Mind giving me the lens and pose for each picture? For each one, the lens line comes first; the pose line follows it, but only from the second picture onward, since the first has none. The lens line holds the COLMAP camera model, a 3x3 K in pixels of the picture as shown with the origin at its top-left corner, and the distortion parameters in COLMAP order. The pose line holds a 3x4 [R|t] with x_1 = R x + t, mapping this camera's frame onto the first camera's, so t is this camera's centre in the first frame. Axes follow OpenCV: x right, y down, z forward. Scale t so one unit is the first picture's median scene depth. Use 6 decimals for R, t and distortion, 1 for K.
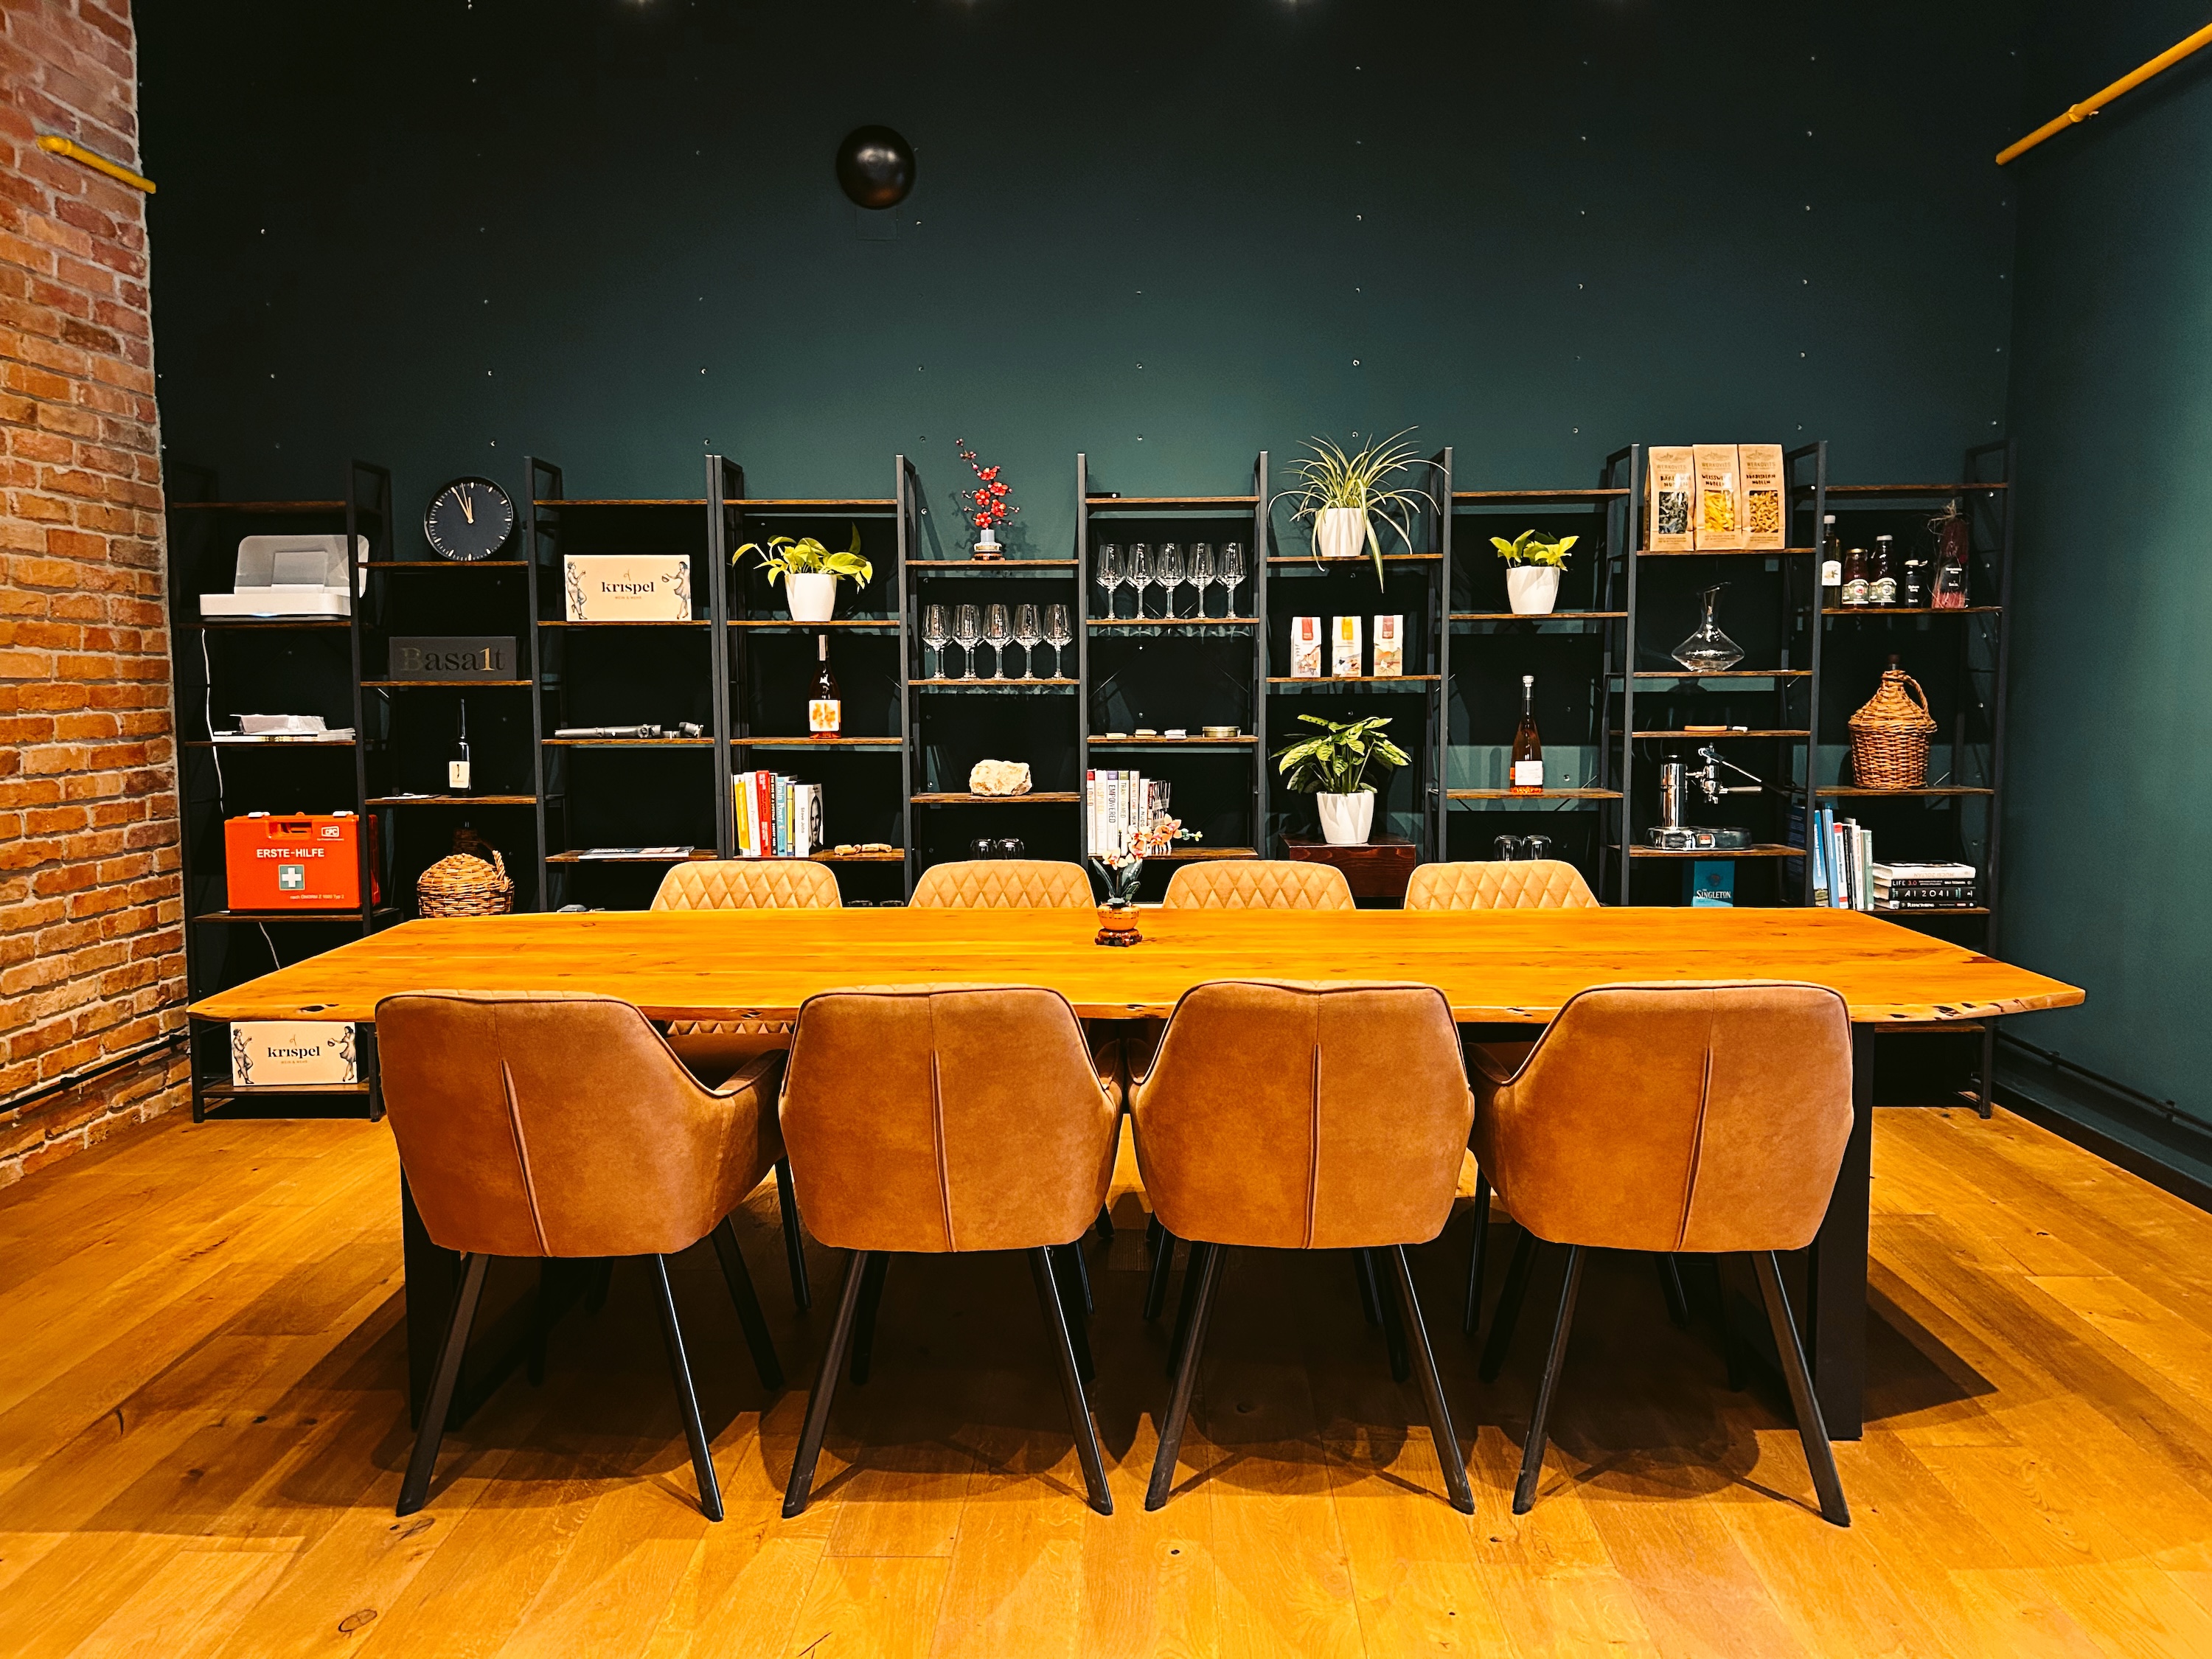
lens RADIAL K [[1675.1, 0, 1102.4], [0, 1675.1, 842.4], [0, 0, 1]] dist [0.023296, -0.031939]
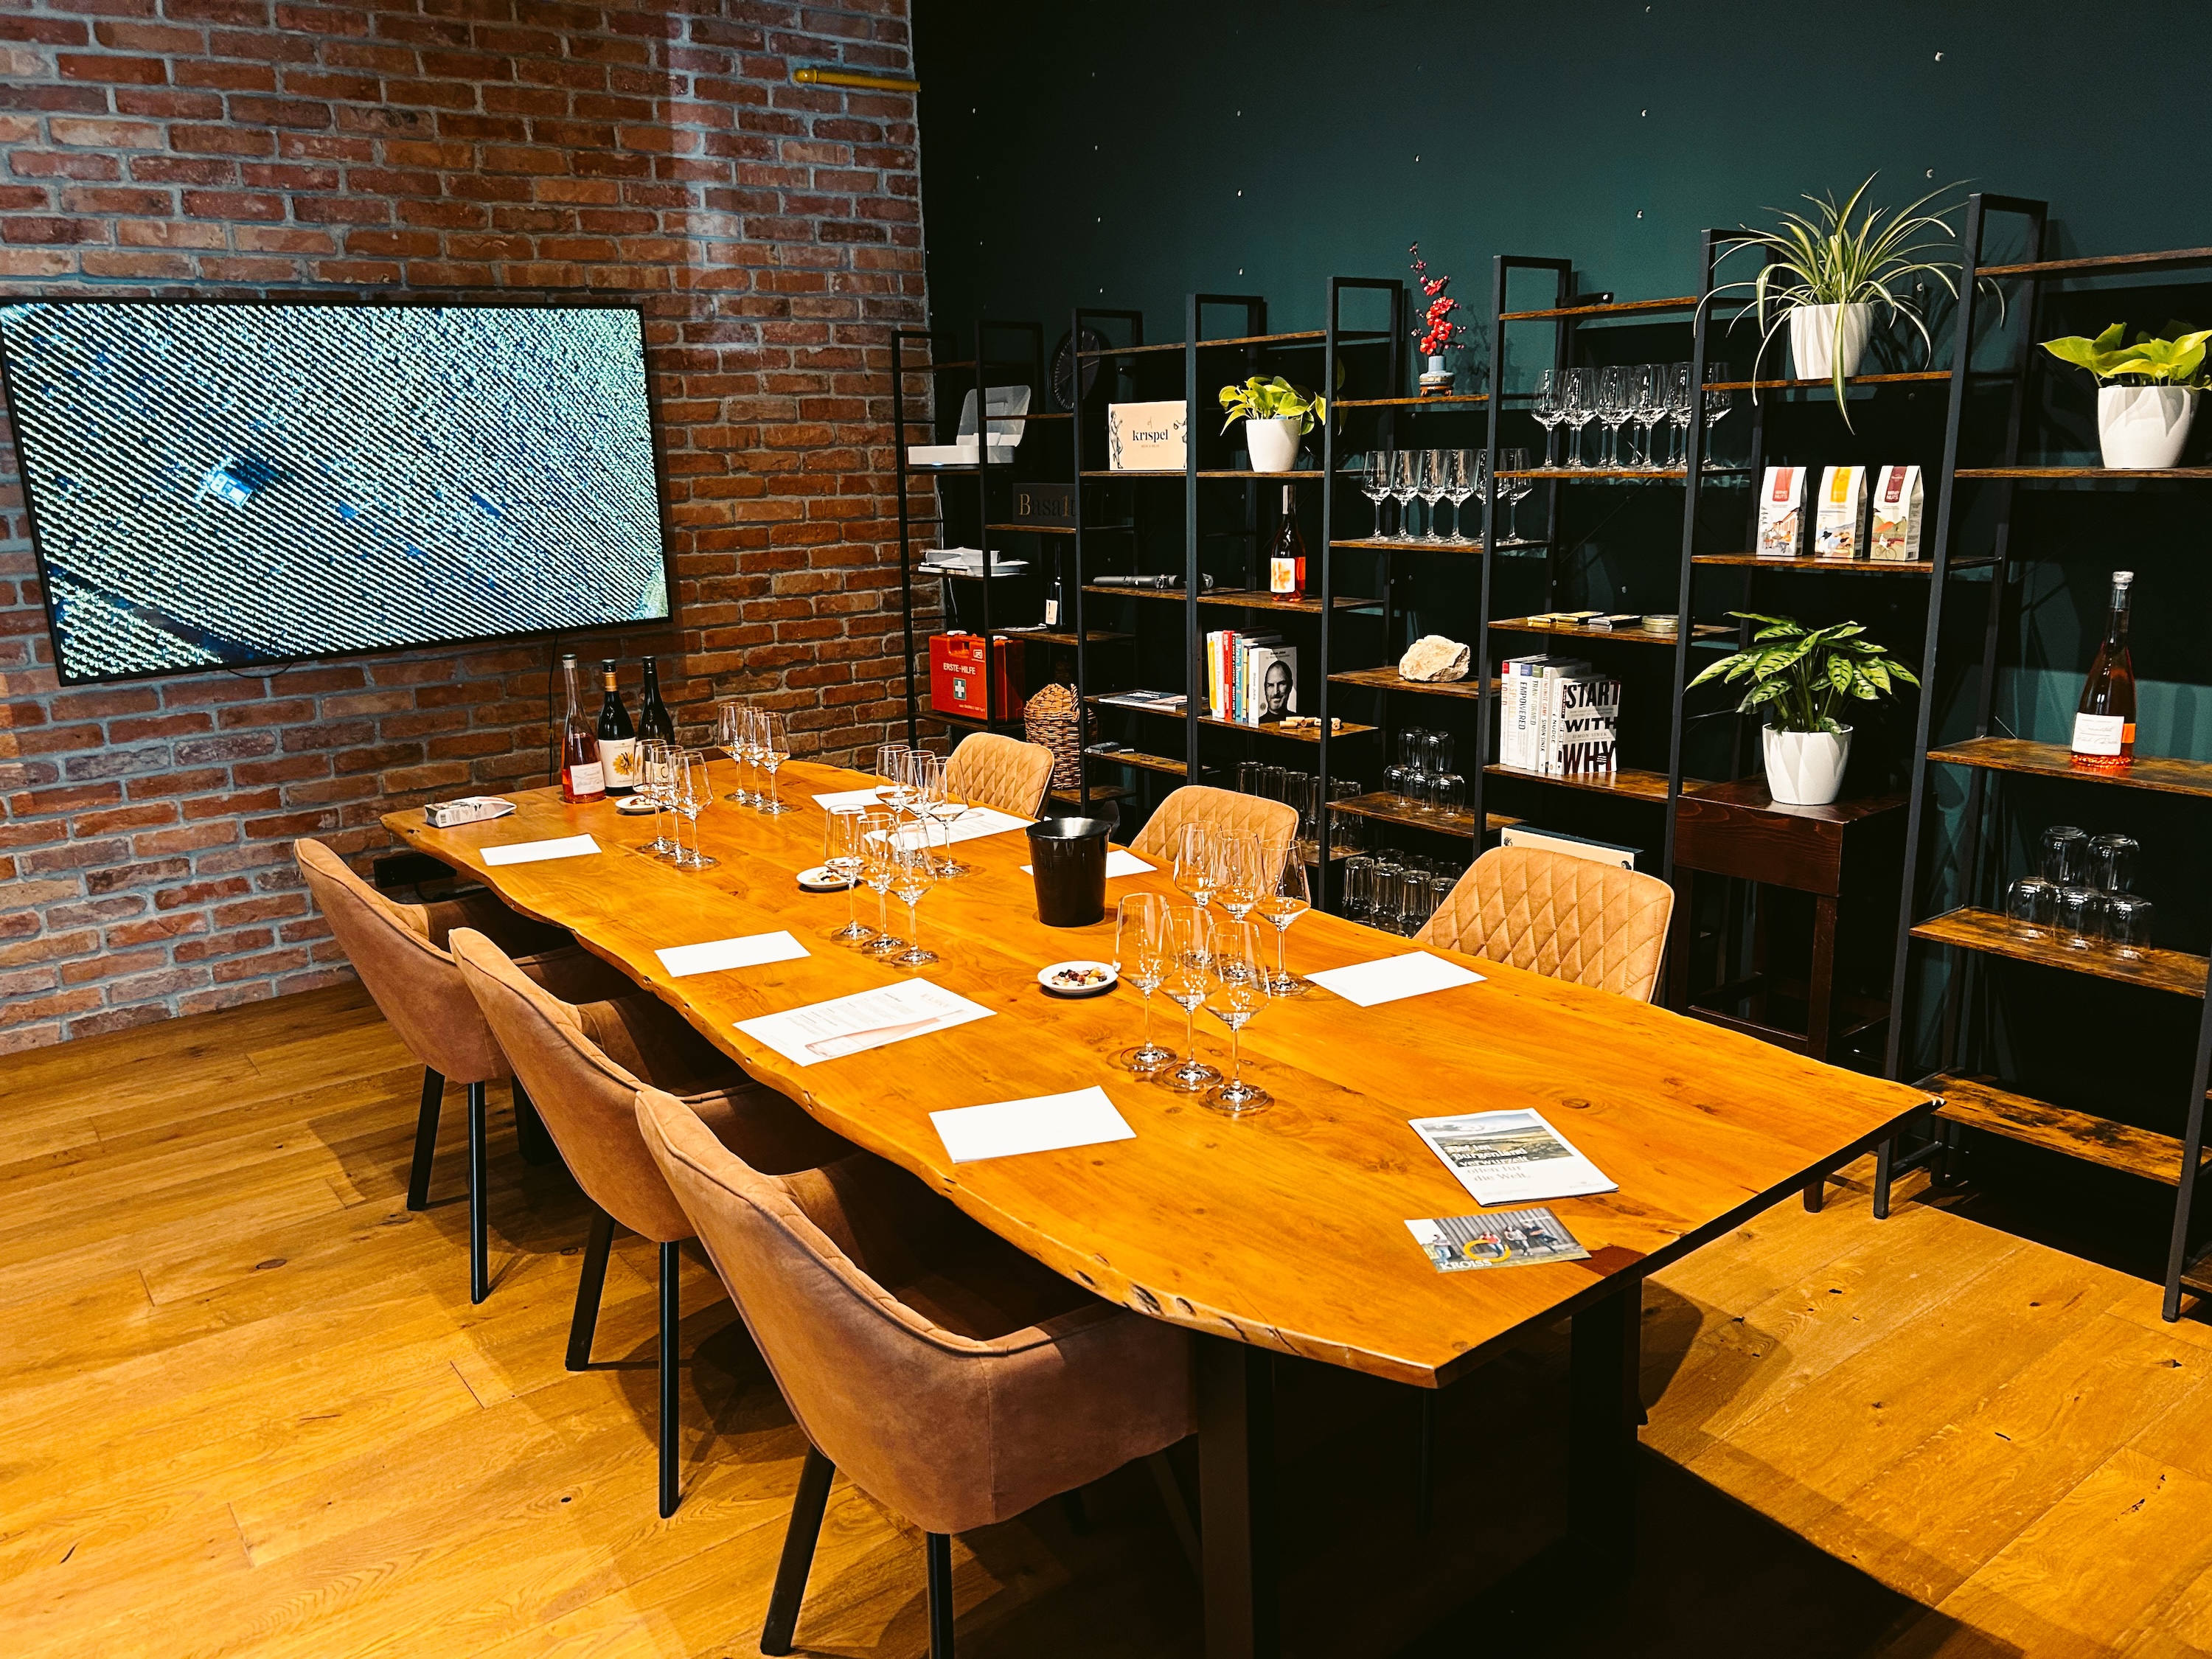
lens RADIAL K [[1675.1, 0, 1081.9], [0, 1675.1, 845.7], [0, 0, 1]] dist [0.023296, -0.031939]
pose [[0.616962, 0.177470, -0.766722, 0.502451], [-0.055603, 0.981637, 0.182474, -0.092202], [0.785026, -0.069948, 0.615501, 0.338820]]
